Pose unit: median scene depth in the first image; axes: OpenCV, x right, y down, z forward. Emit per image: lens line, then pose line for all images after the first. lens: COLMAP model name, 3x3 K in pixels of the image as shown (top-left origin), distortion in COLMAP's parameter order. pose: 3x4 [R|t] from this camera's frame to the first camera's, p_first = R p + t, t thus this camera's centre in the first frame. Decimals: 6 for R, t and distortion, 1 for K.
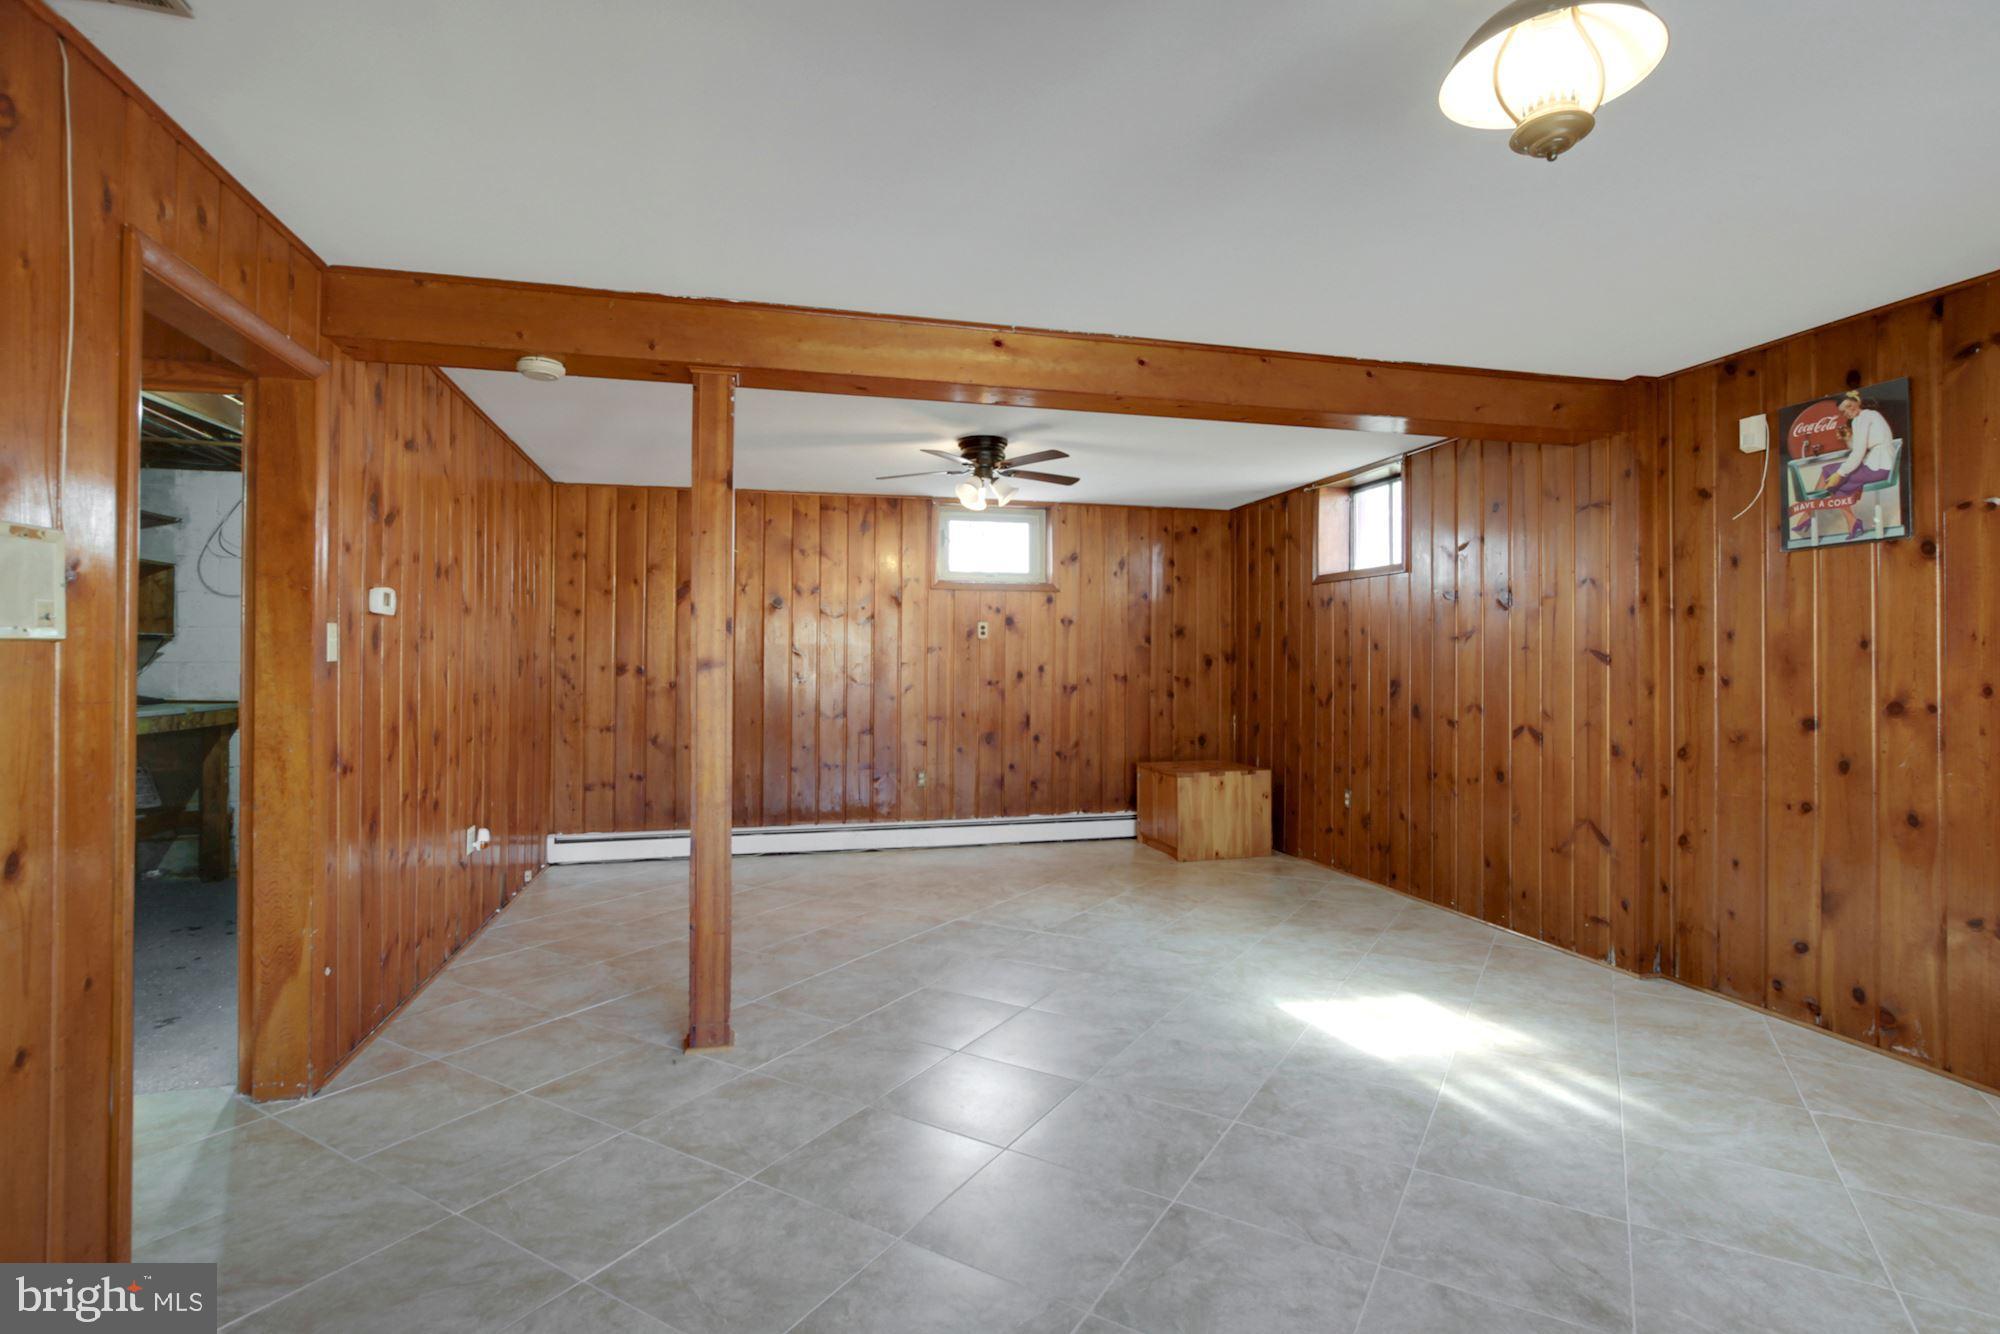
lens RADIAL K [[973.6, 0, 988.5], [0, 973.6, 658.1], [0, 0, 1]] dist [-0.009313, 0.000791]
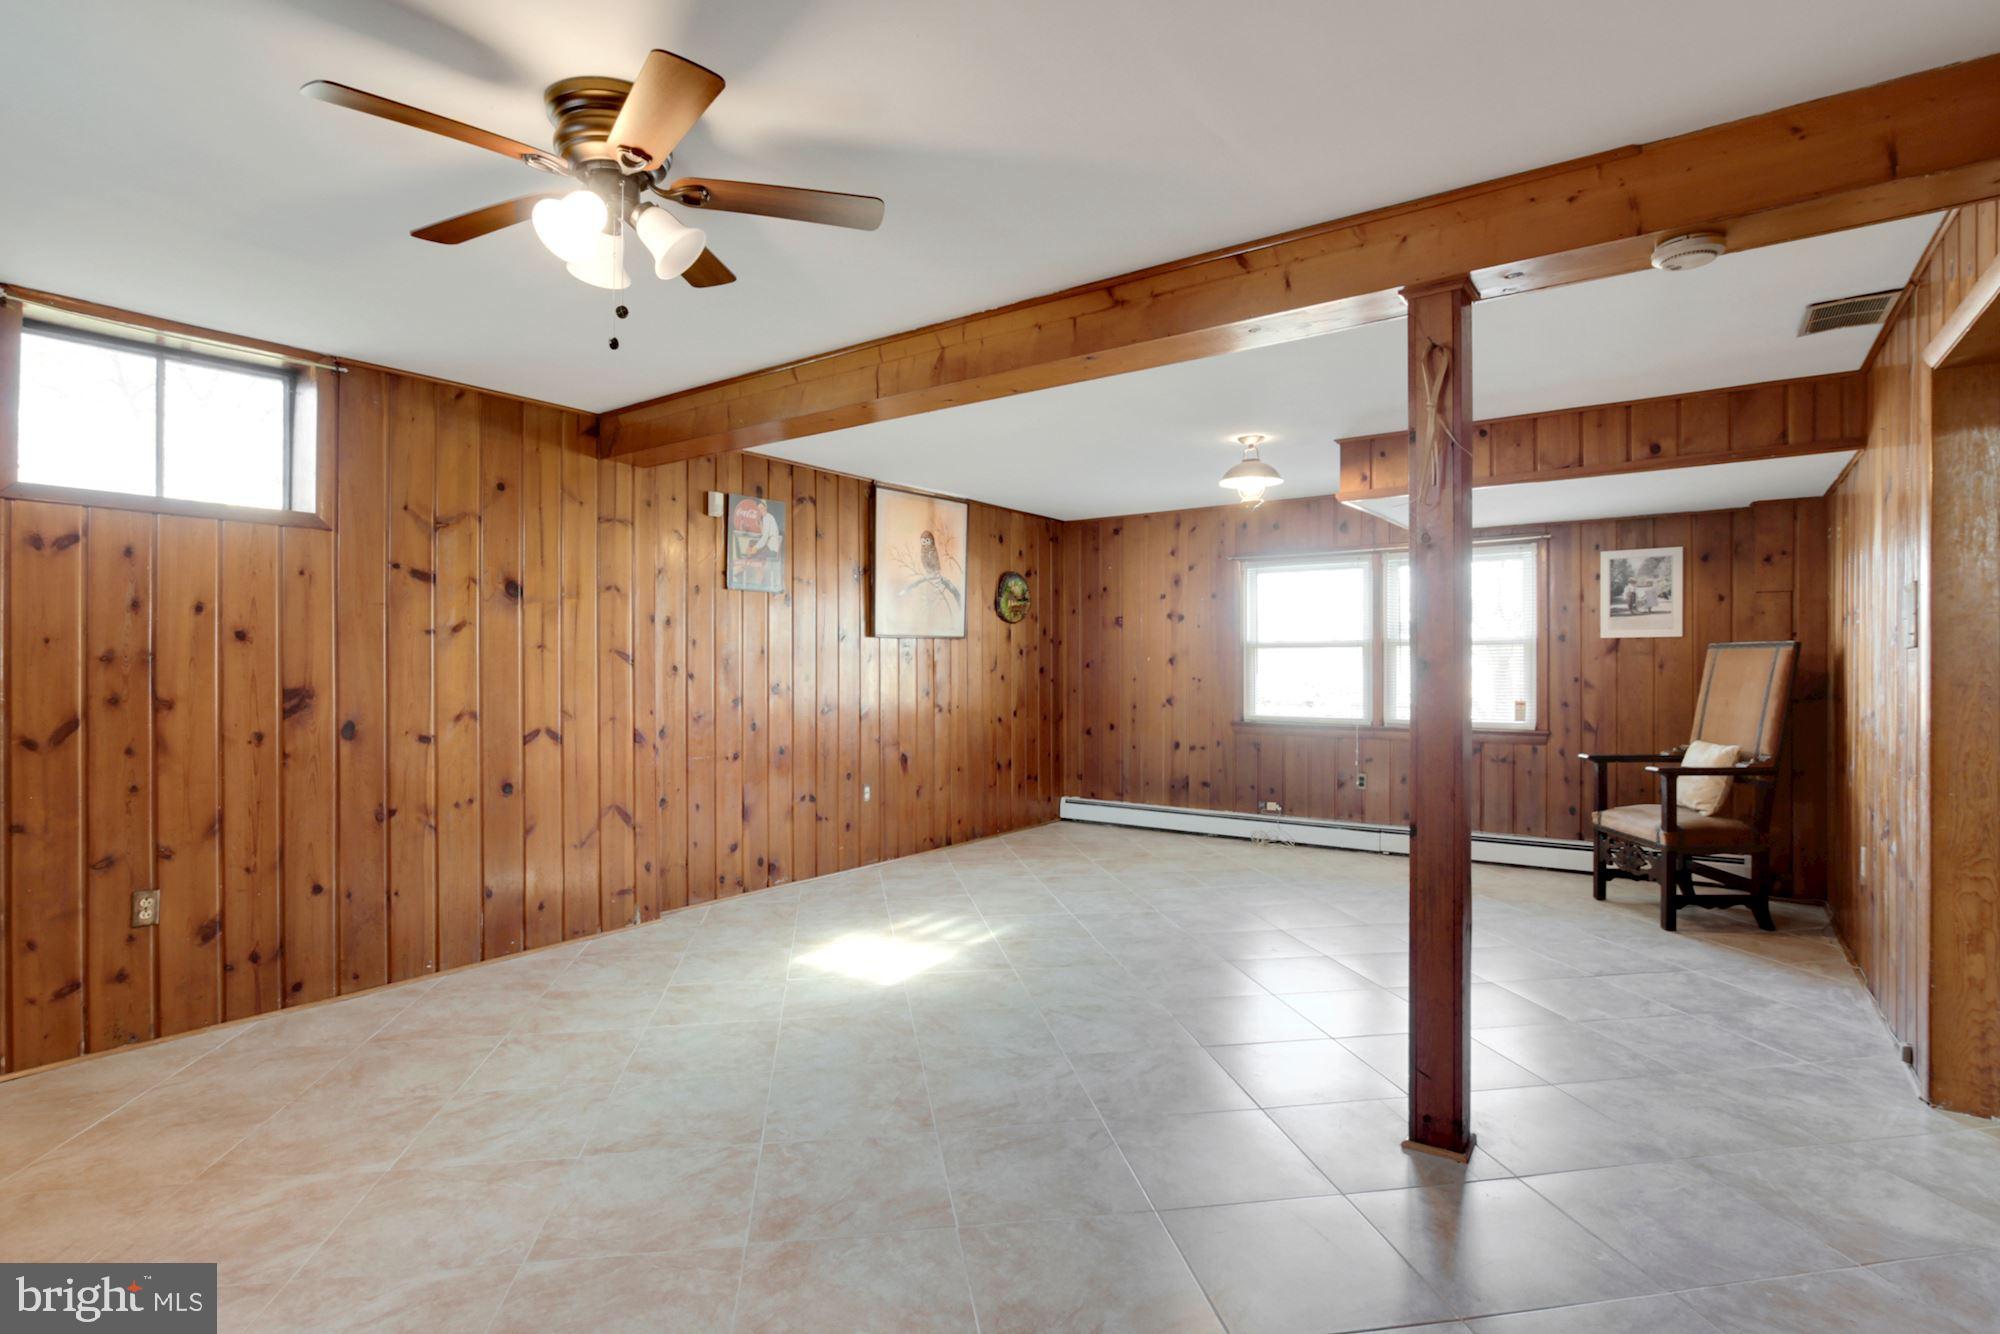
lens RADIAL K [[987.3, 0, 1000.0], [0, 987.3, 667.0], [0, 0, 1]] dist [-0.022953, 0.000466]
pose [[-0.652986, -0.003519, 0.757361, -0.422486], [-0.004423, 0.999990, 0.000833, 0.005725], [-0.757357, -0.002806, -0.652995, 1.154417]]
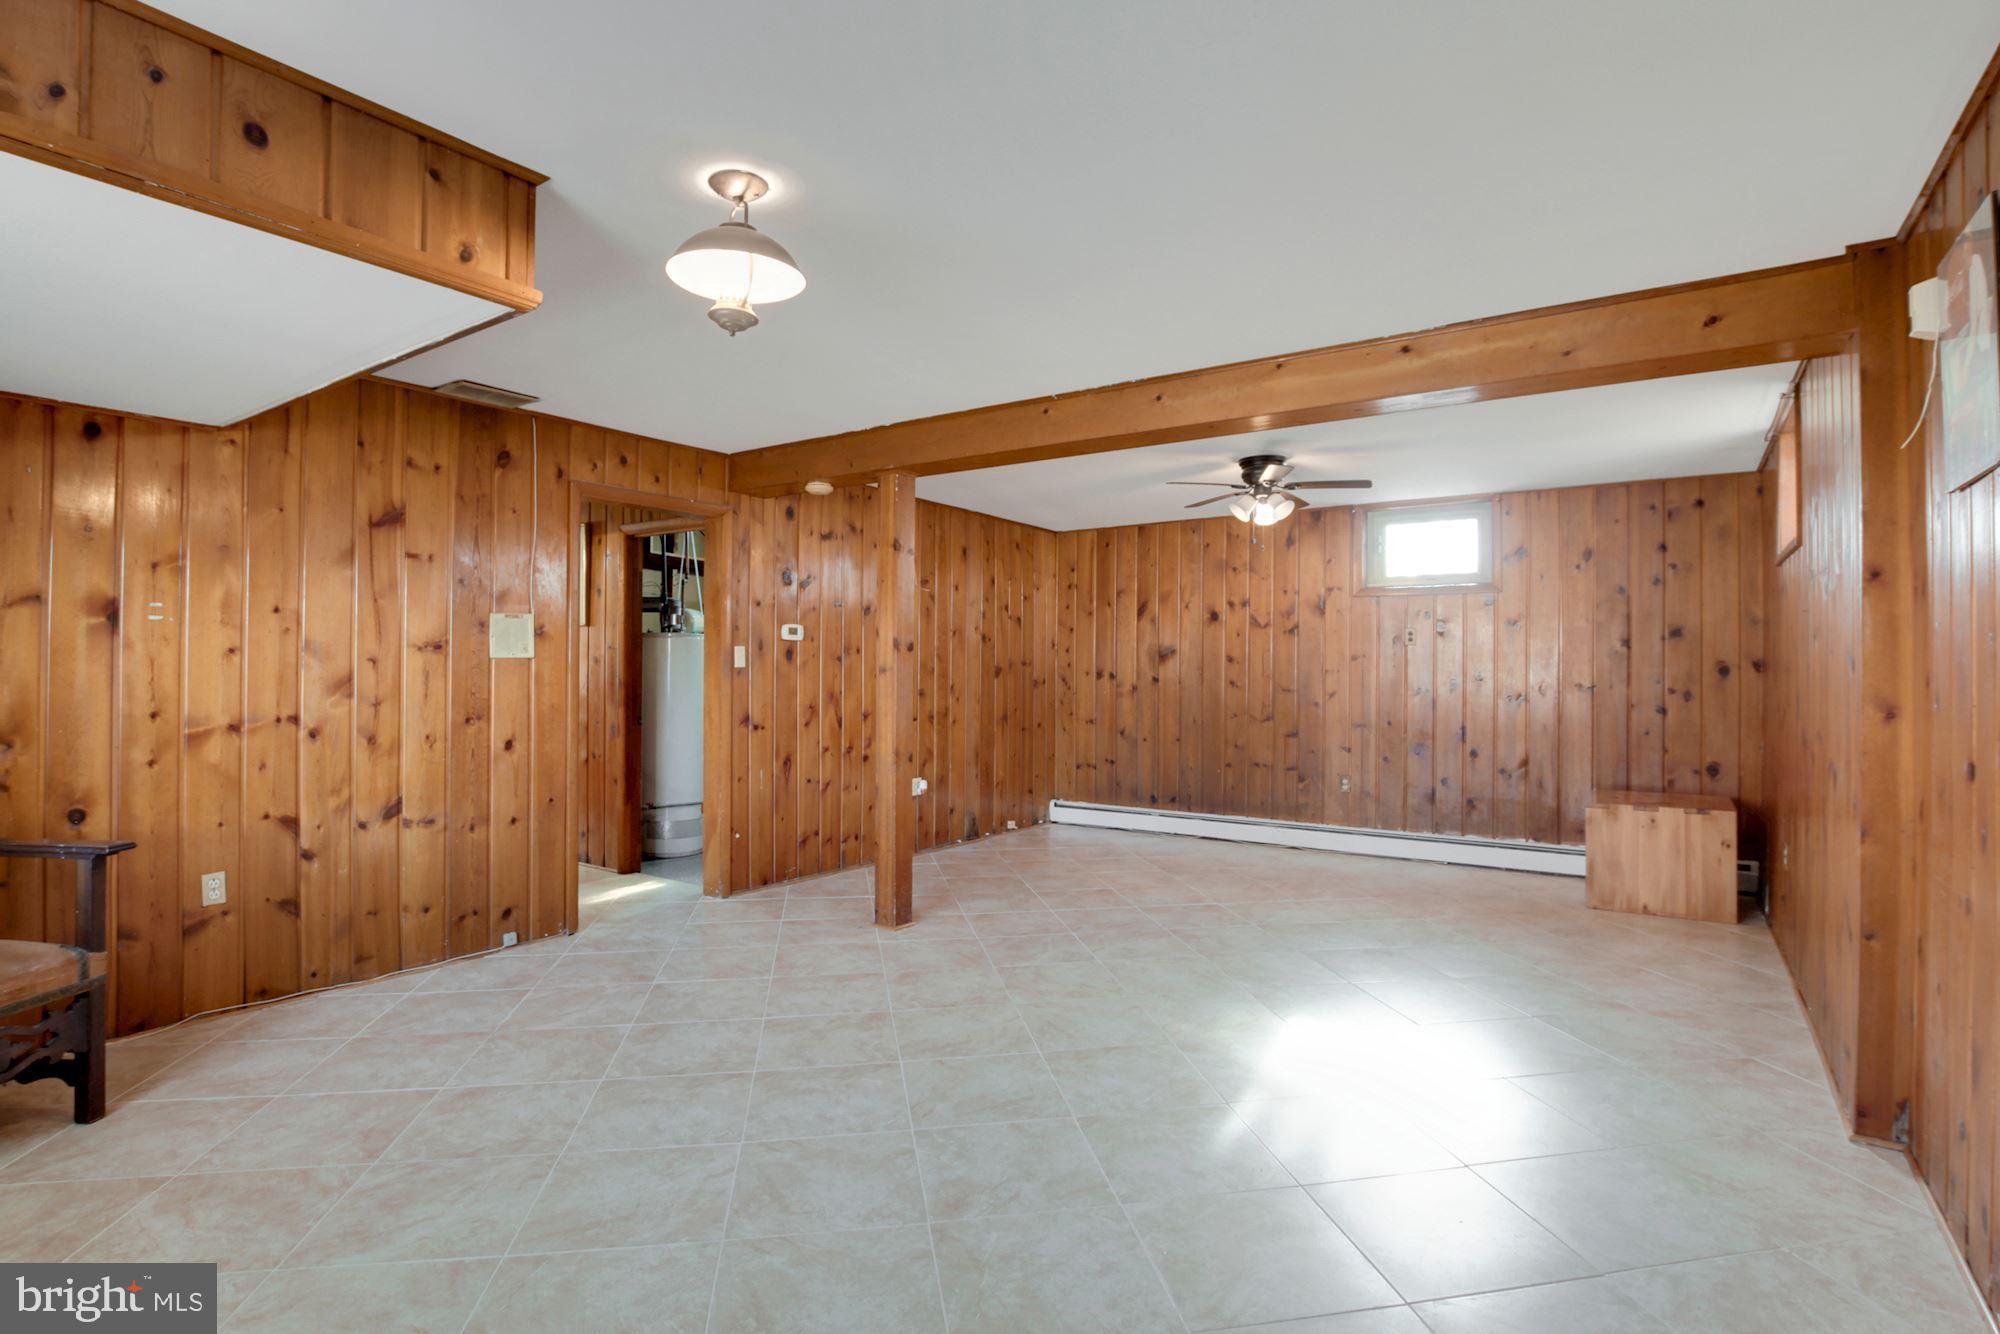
lens RADIAL K [[968.3, 0, 1000.0], [0, 968.3, 667.0], [0, 0, 1]] dist [-0.030250, 0.000999]
pose [[0.659667, 0.000404, -0.751558, 0.597480], [0.000664, 0.999999, 0.001120, 0.000584], [0.751558, -0.001238, 0.659666, 0.096440]]
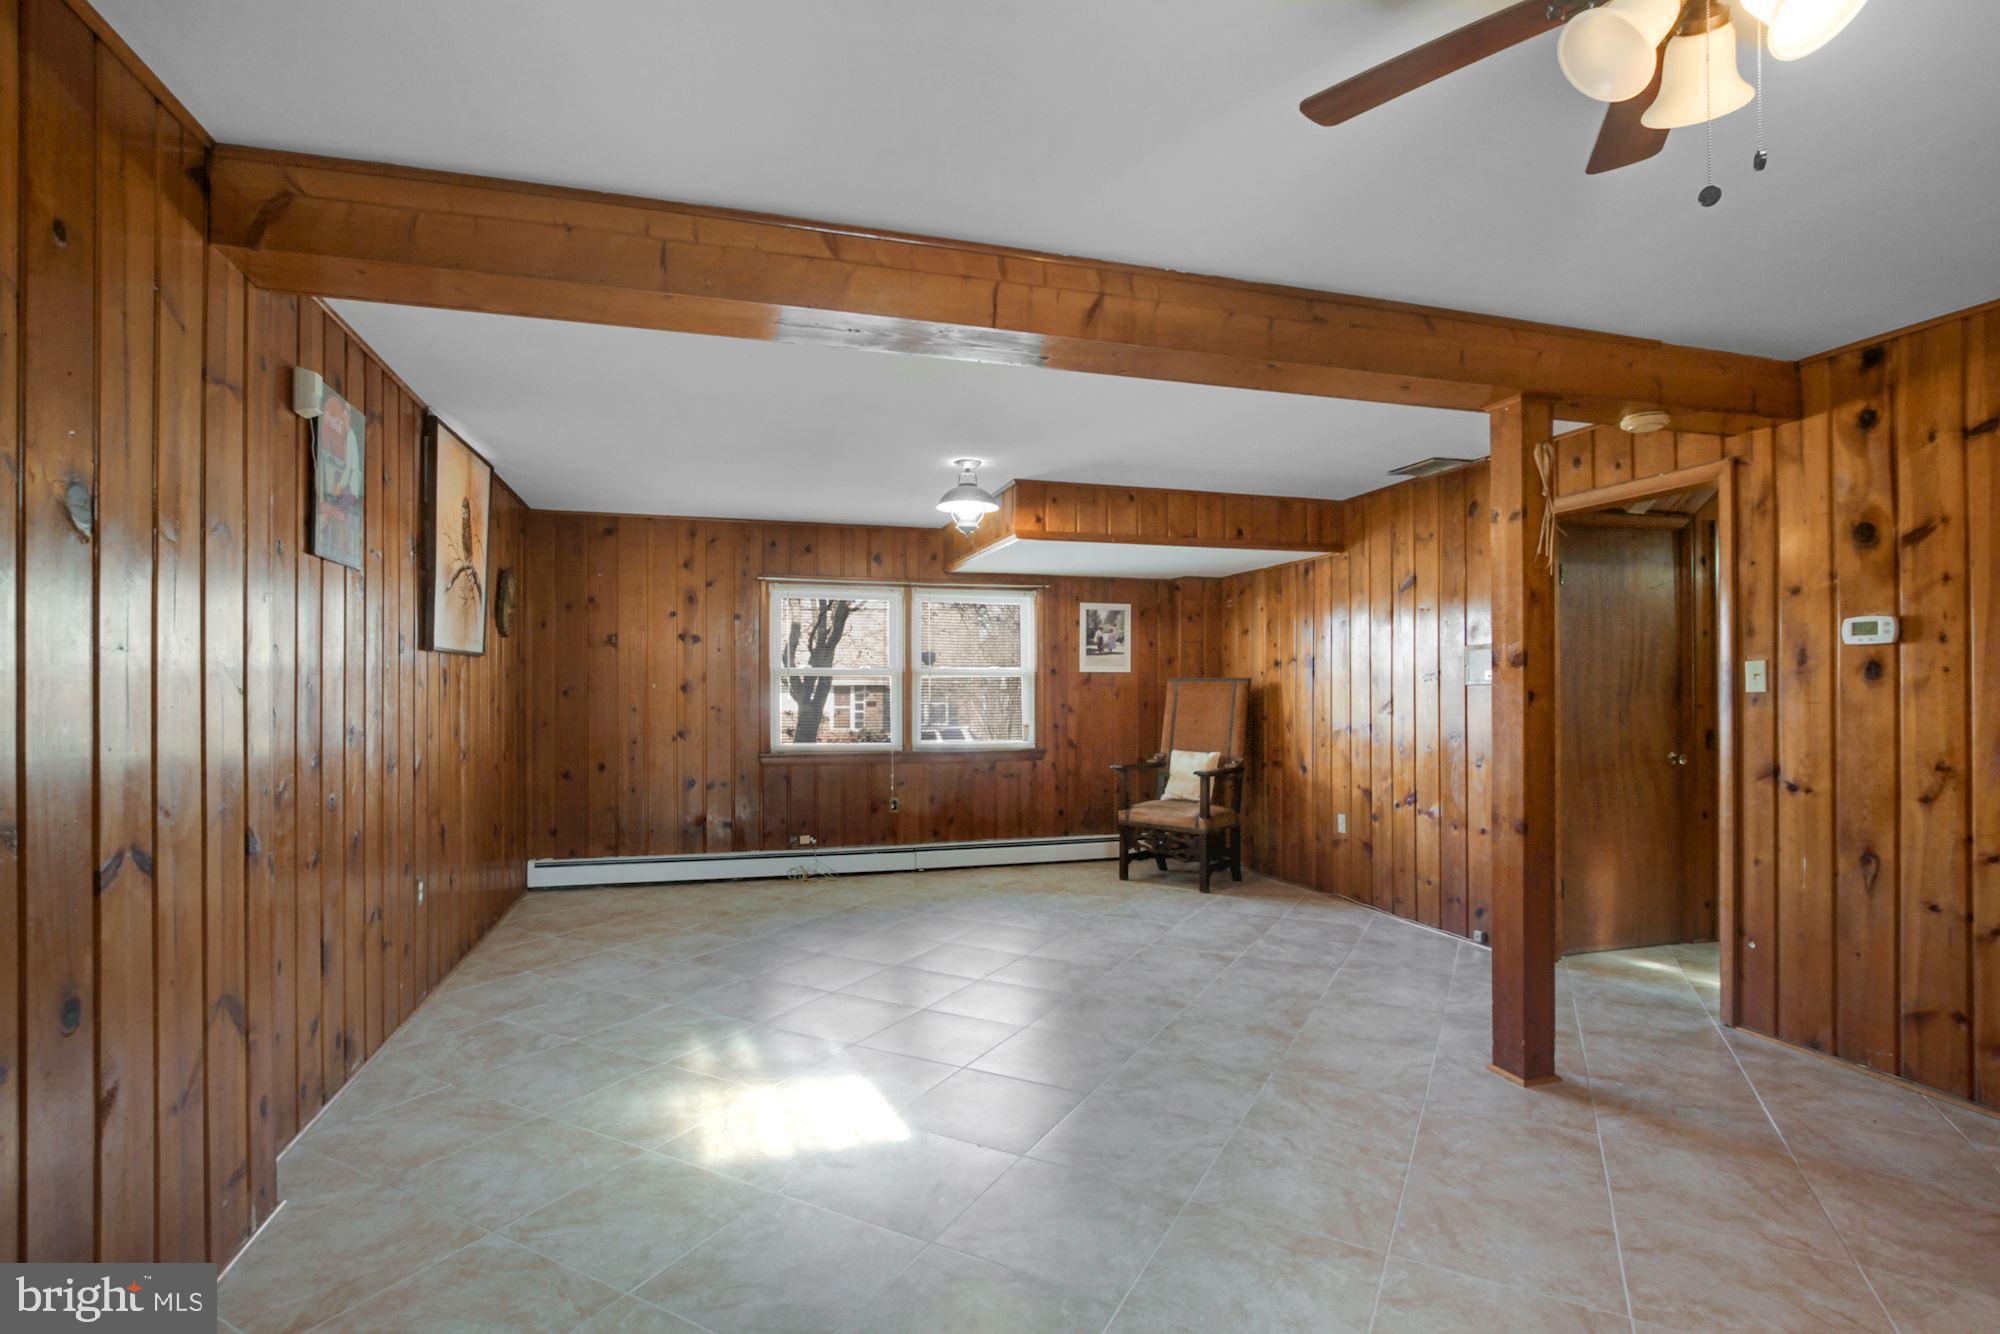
lens RADIAL K [[942.2, 0, 987.0], [0, 942.2, 678.7], [0, 0, 1]] dist [-0.015608, 0.000881]
pose [[-0.998983, -0.004450, -0.044866, 0.198671], [-0.003581, 0.999805, -0.019439, 0.007261], [0.044944, -0.019259, -0.998804, 1.249171]]
